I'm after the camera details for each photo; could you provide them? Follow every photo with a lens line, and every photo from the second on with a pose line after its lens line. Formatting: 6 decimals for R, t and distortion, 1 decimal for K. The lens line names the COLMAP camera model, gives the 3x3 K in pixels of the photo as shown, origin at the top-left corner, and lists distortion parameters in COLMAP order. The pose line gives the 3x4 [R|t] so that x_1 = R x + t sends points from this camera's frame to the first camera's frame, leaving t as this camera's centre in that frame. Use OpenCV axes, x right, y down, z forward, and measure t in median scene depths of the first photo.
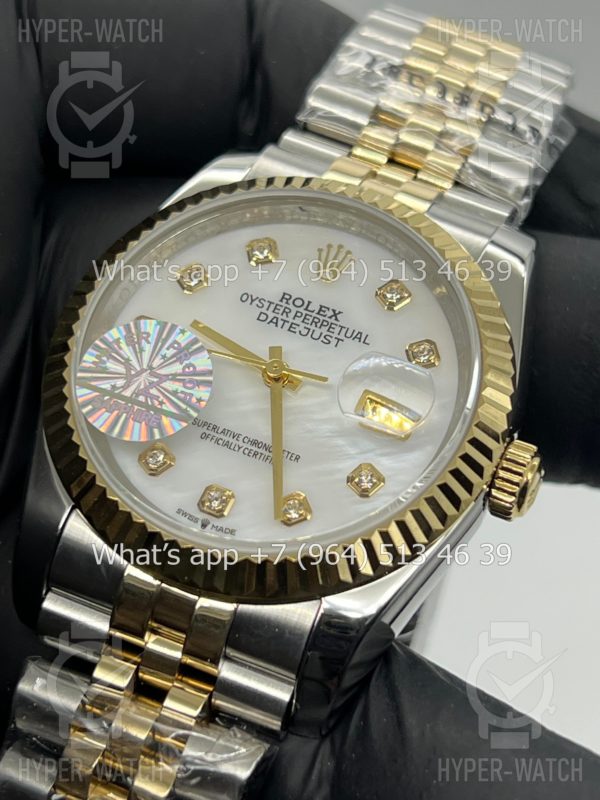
lens RADIAL K [[1785.6, 0, 300.0], [0, 1785.6, 400.0], [0, 0, 1]] dist [0.192889, 0.481522]
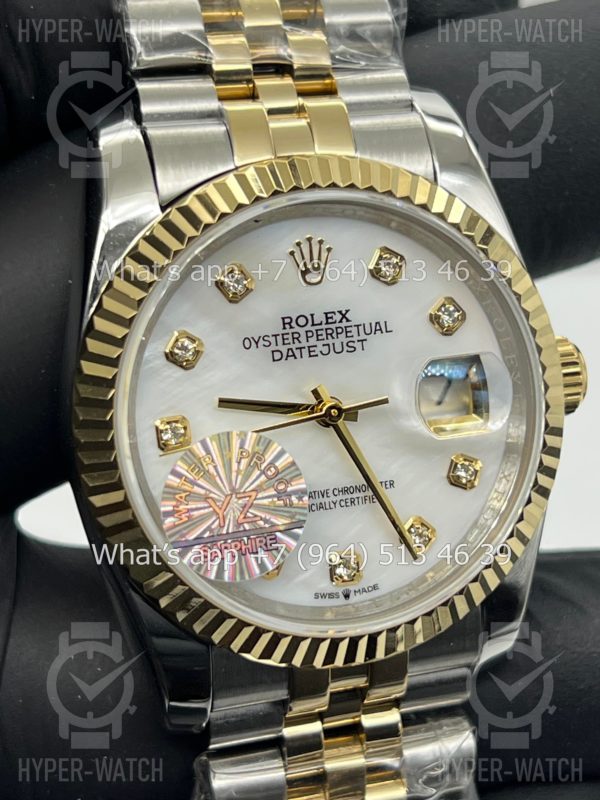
lens RADIAL K [[1785.6, 0, 300.0], [0, 1785.6, 400.0], [0, 0, 1]] dist [0.192889, 0.481522]
pose [[0.807609, -0.512250, 0.292177, -0.287790], [0.278308, 0.767877, 0.576983, -0.548787], [-0.519915, -0.384662, 0.762708, 0.297715]]
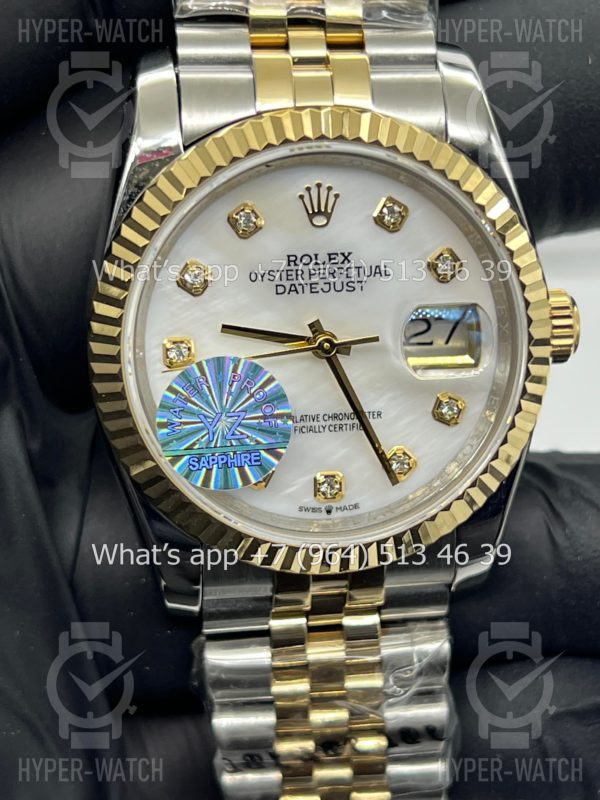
lens RADIAL K [[1785.6, 0, 300.0], [0, 1785.6, 400.0], [0, 0, 1]] dist [0.192889, 0.481522]
pose [[0.881698, -0.454186, 0.127766, -0.166227], [0.297526, 0.745393, 0.596547, -0.590593], [-0.366179, -0.487960, 0.792343, 0.181774]]
